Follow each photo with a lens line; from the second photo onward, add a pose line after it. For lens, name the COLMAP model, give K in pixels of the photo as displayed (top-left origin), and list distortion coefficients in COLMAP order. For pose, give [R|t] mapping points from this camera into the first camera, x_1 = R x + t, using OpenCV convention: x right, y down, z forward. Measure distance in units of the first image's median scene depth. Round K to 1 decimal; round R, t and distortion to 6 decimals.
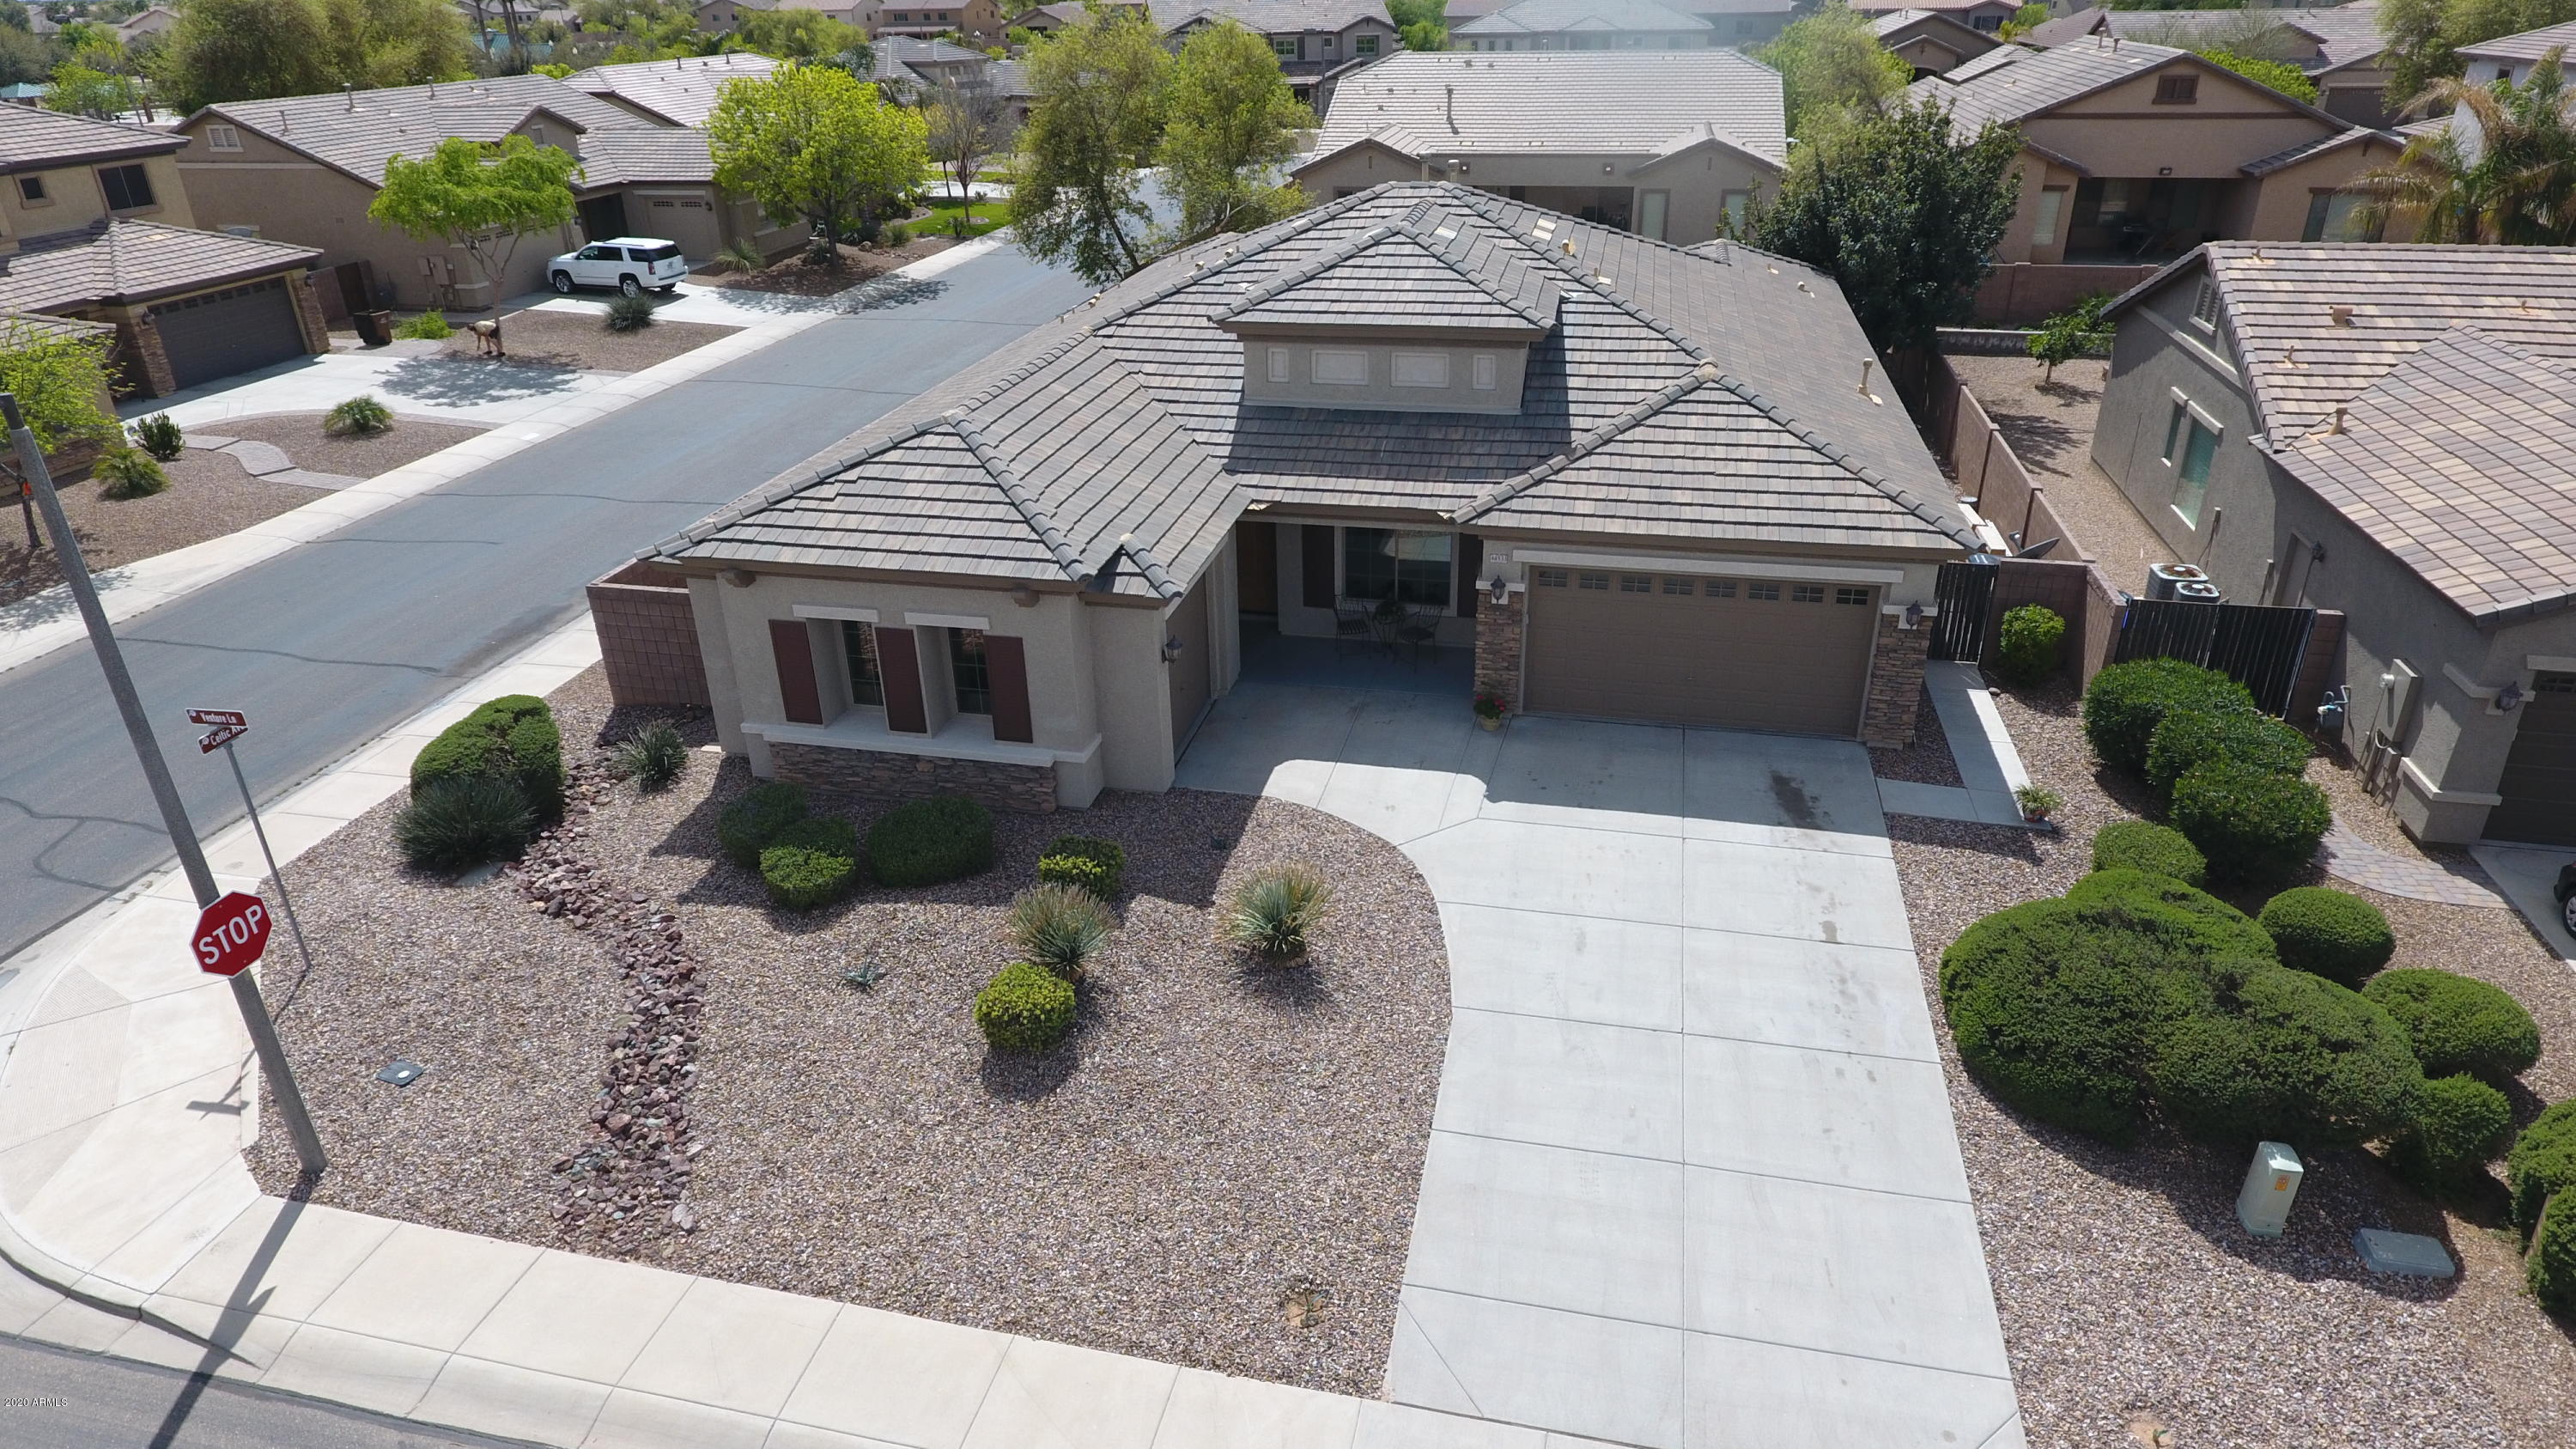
lens RADIAL K [[1507.3, 0, 1285.5], [0, 1507.3, 690.8], [0, 0, 1]] dist [-0.000188, -0.000462]
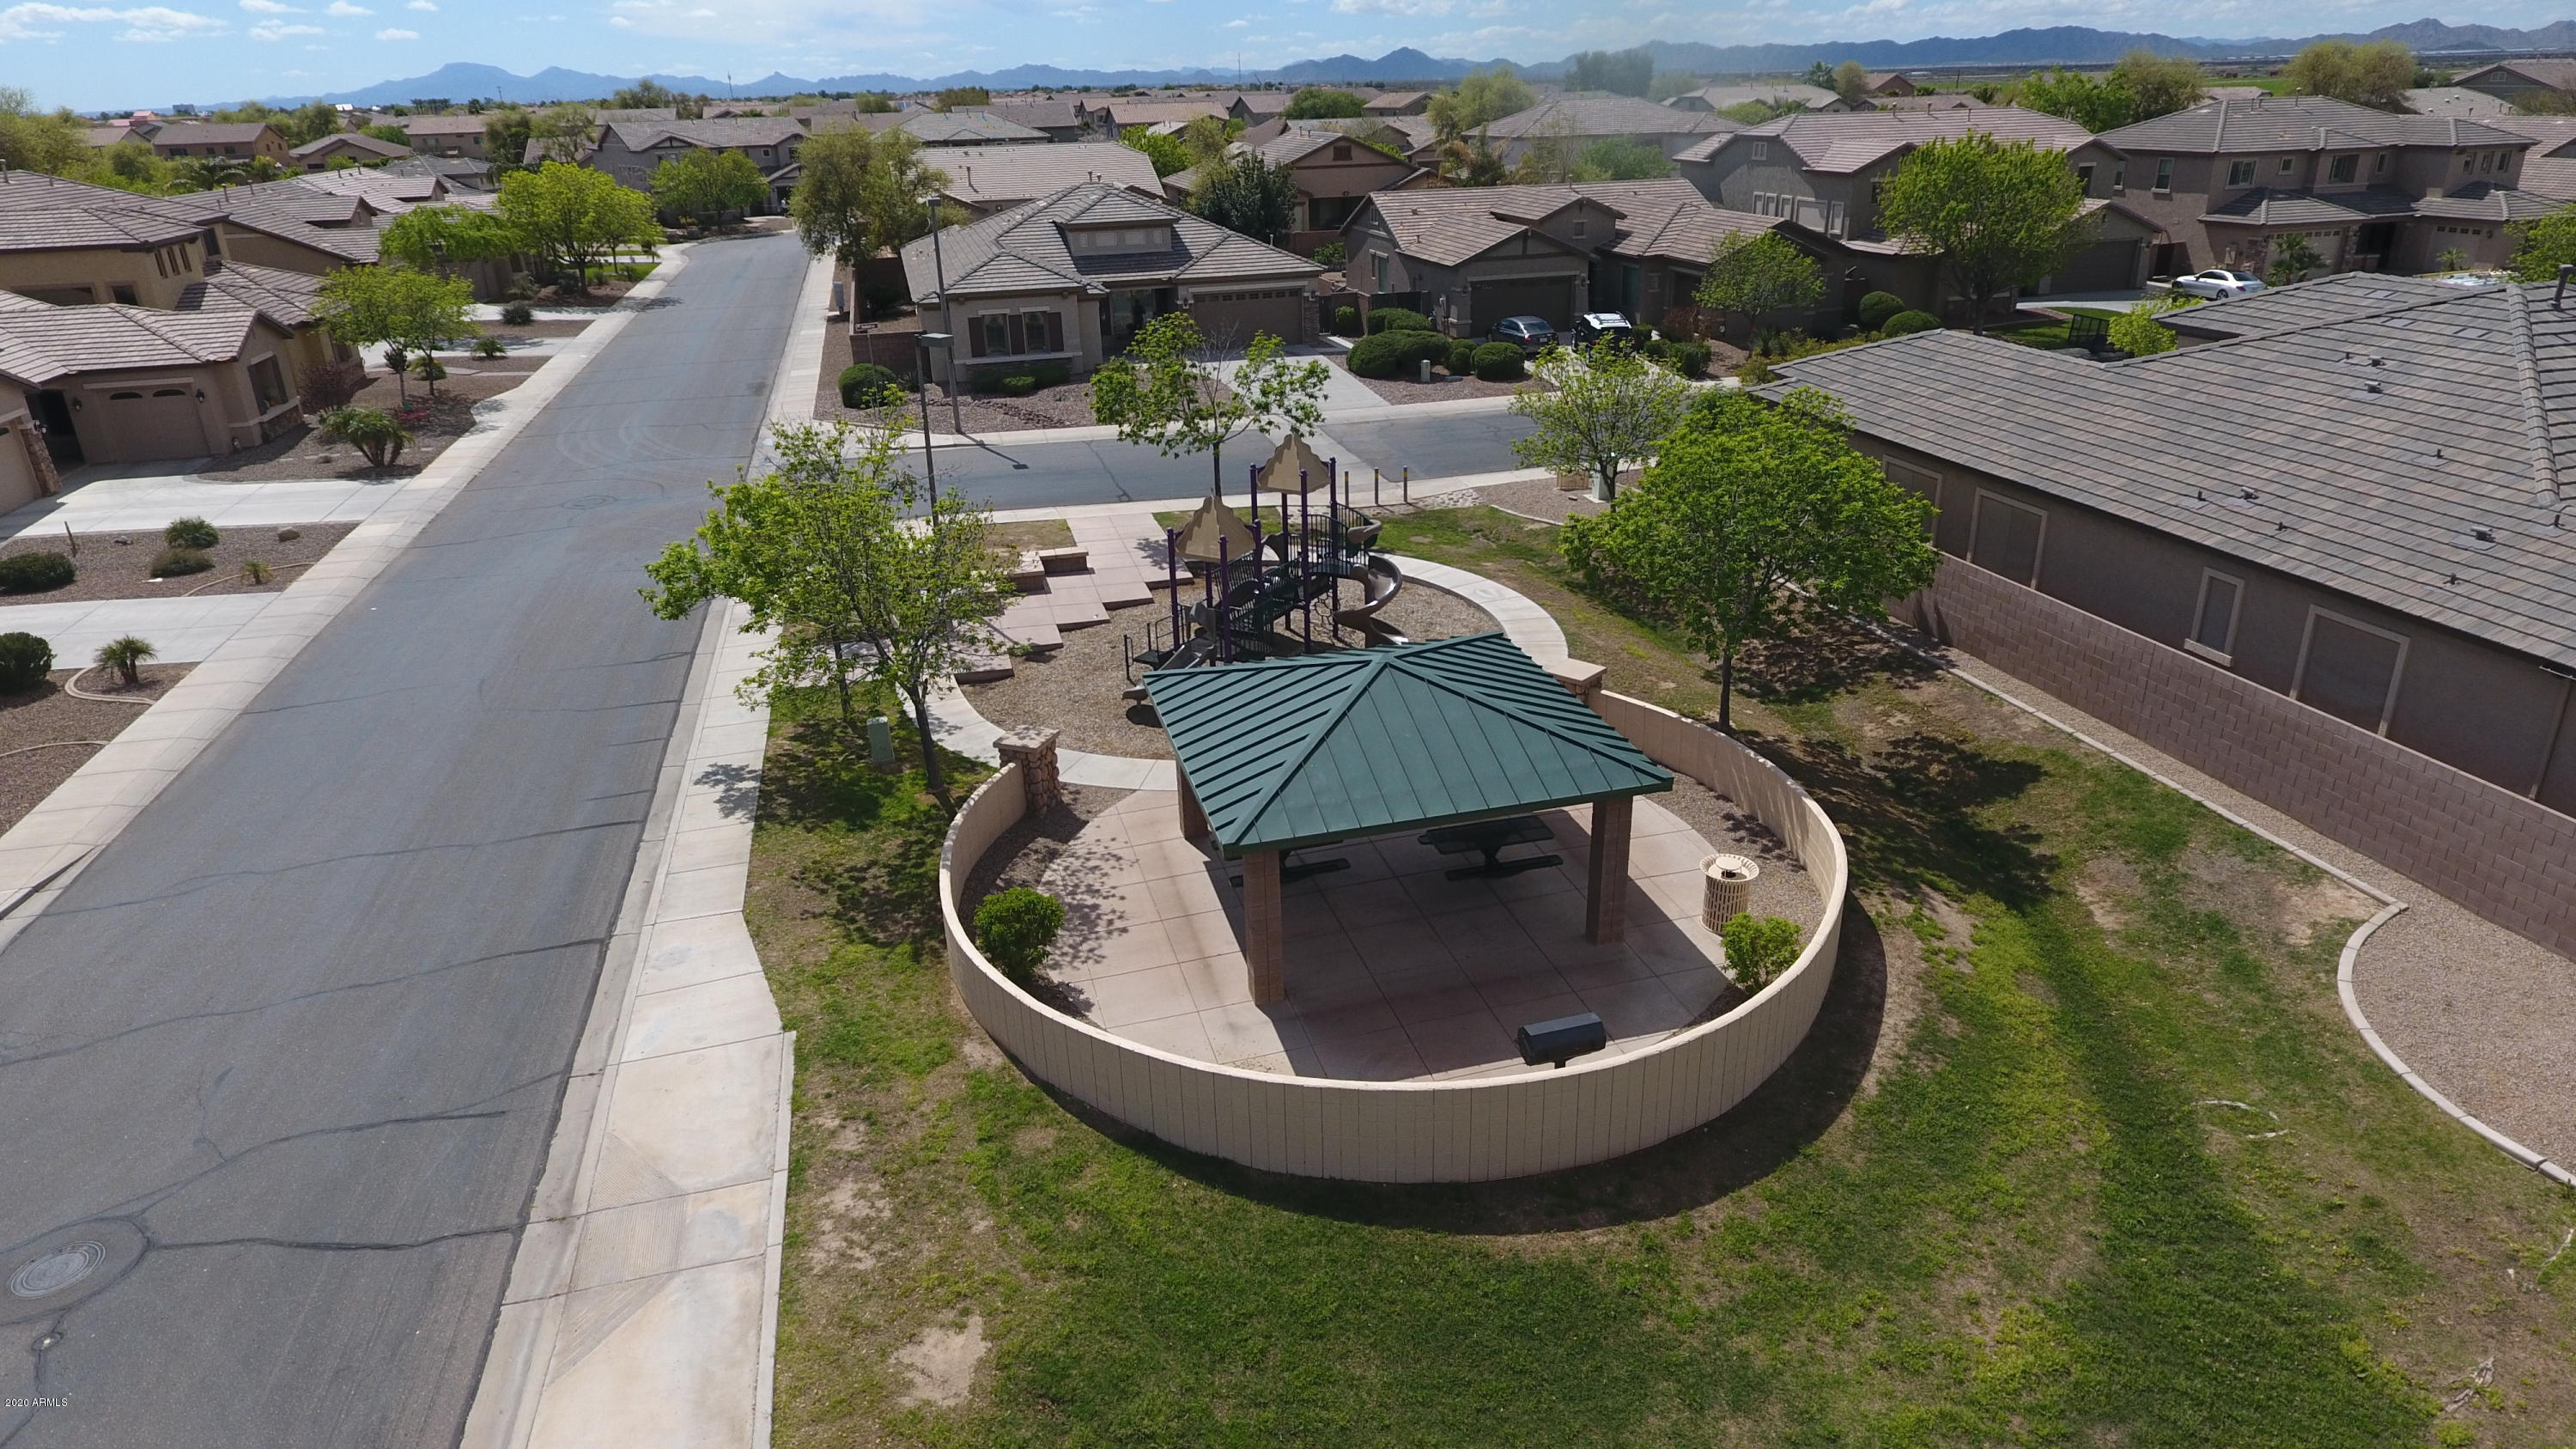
lens RADIAL K [[1507.3, 0, 1285.5], [0, 1507.3, 690.8], [0, 0, 1]] dist [-0.000188, -0.000462]
pose [[0.887976, -0.175637, 0.425029, -1.089112], [0.205032, 0.978460, -0.024021, 0.799458], [-0.411656, 0.108475, 0.904861, -1.693617]]
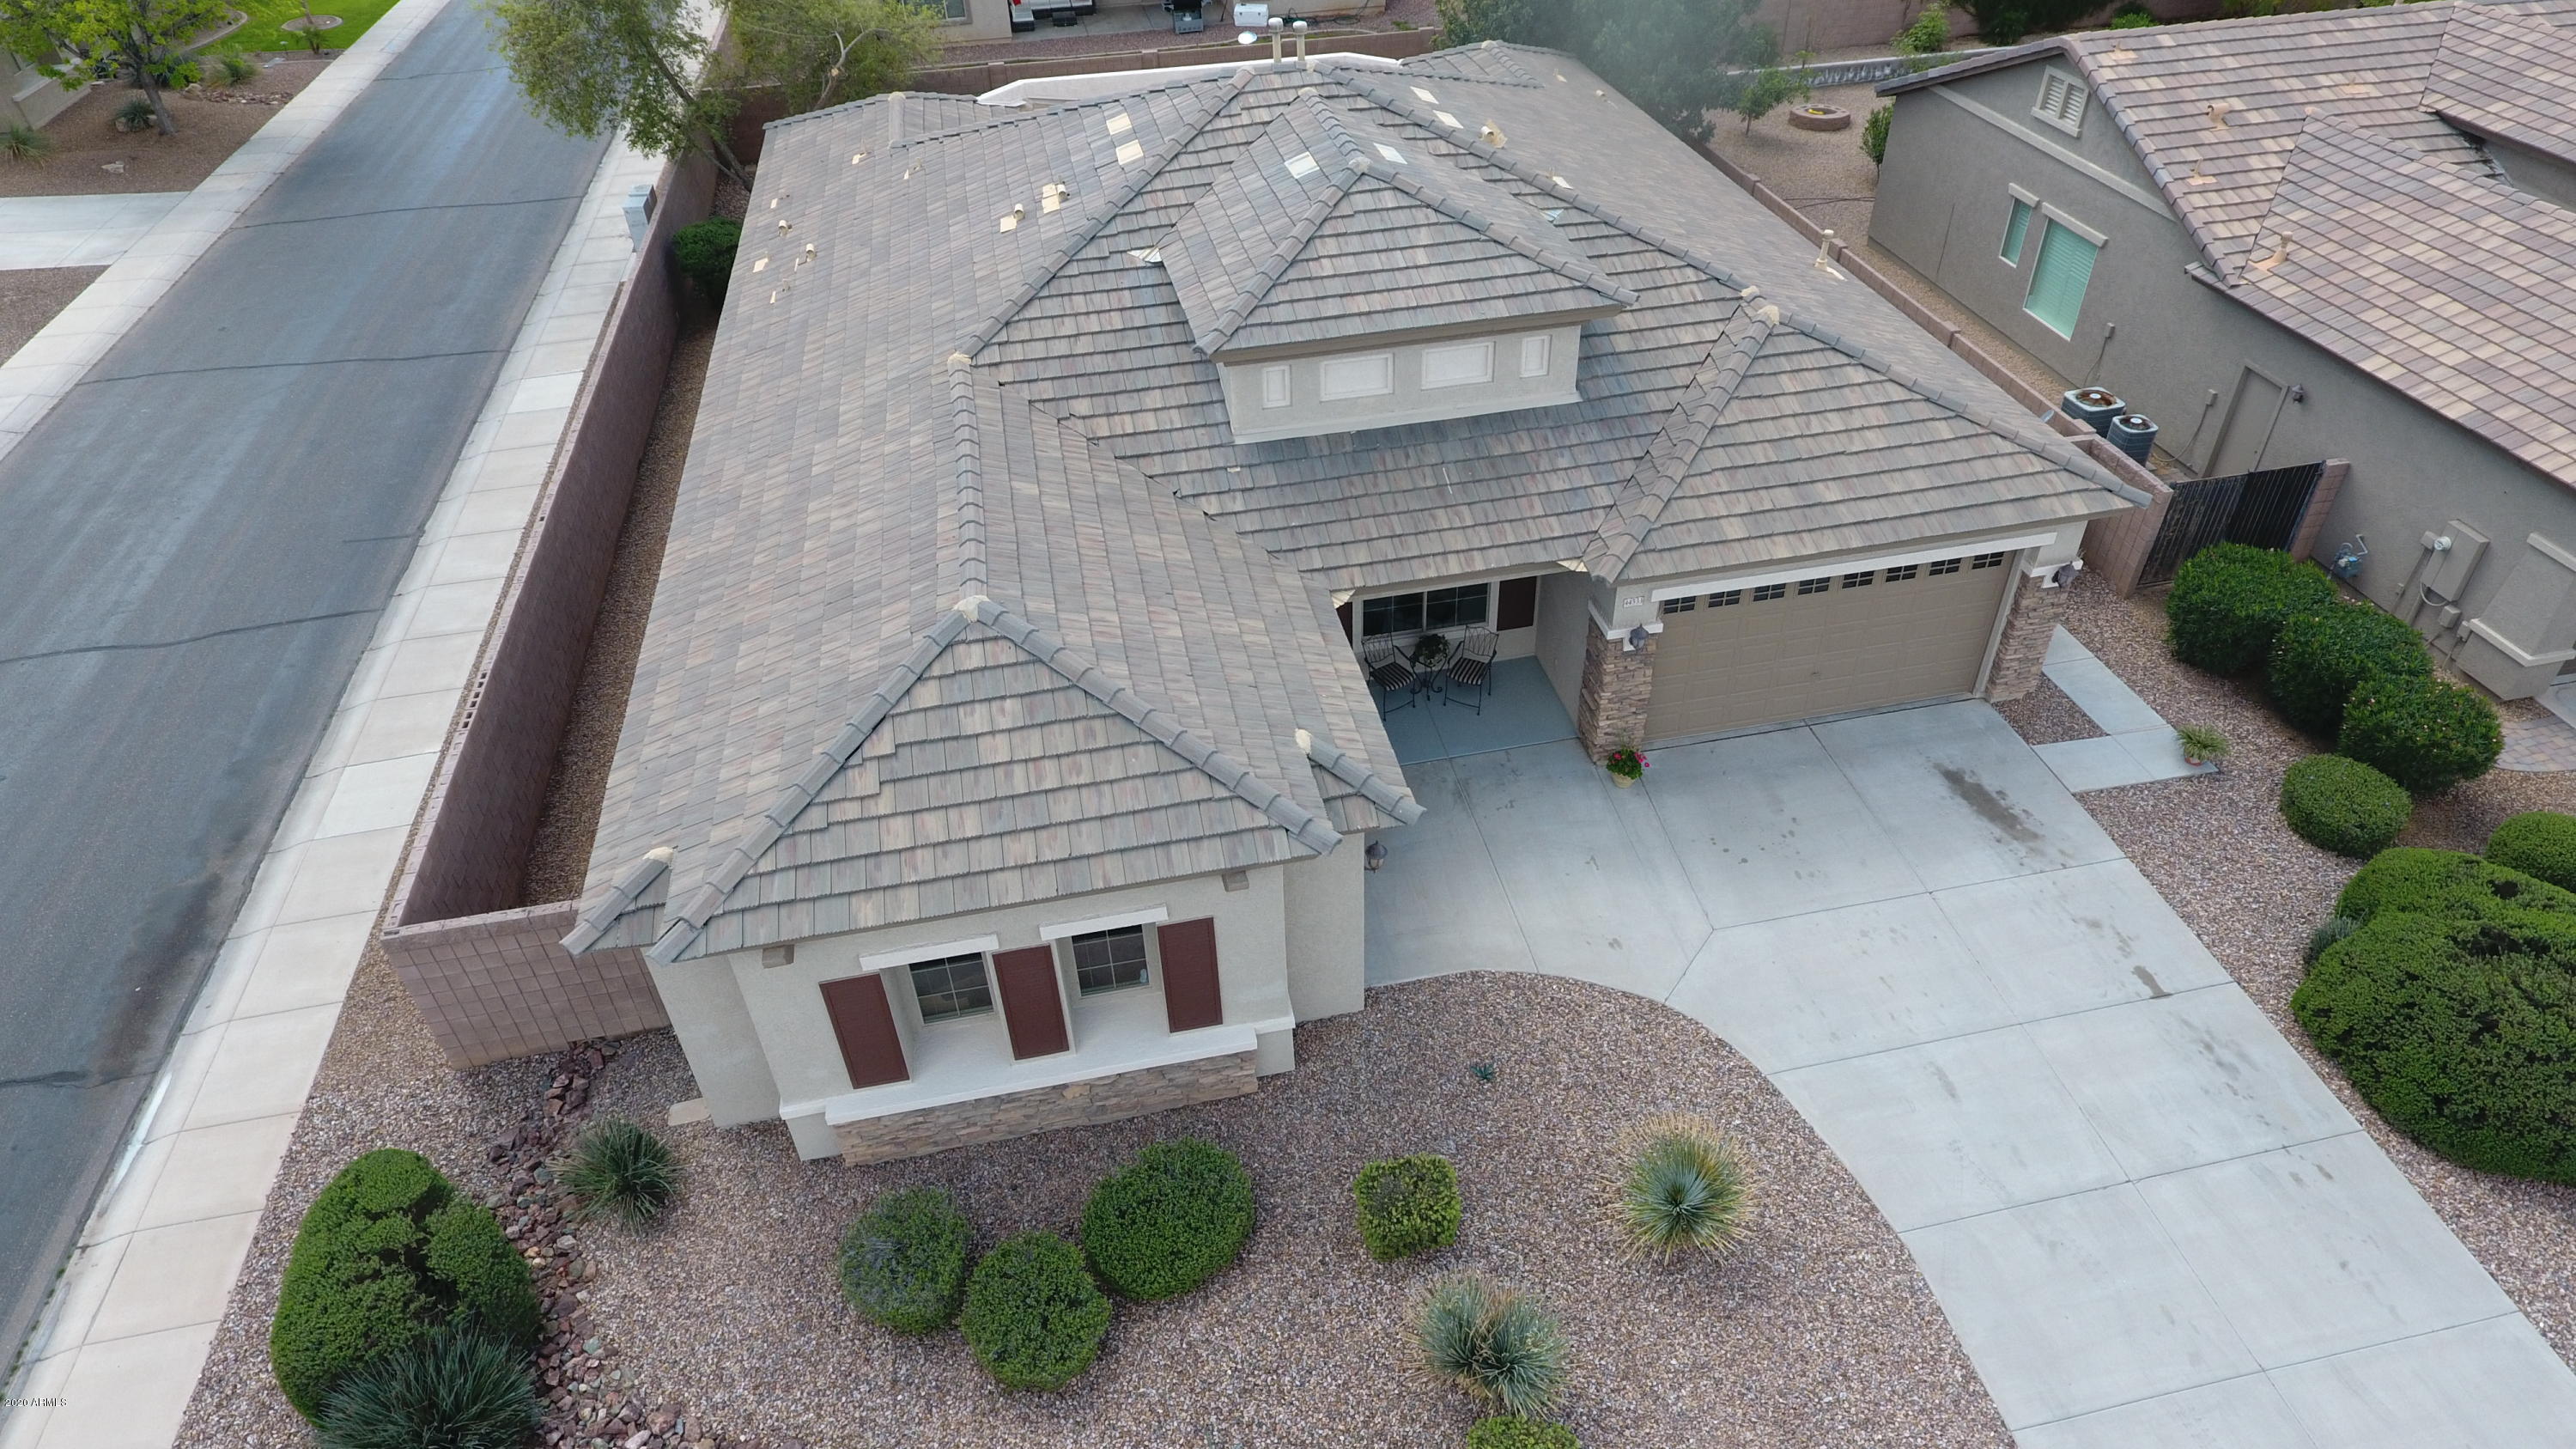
lens RADIAL K [[1507.3, 0, 1285.5], [0, 1507.3, 690.8], [0, 0, 1]] dist [-0.000188, -0.000462]
pose [[0.912496, -0.256658, 0.318557, -0.314039], [0.186504, 0.954070, 0.234450, -0.274361], [-0.364099, -0.154523, 0.918452, 0.302424]]
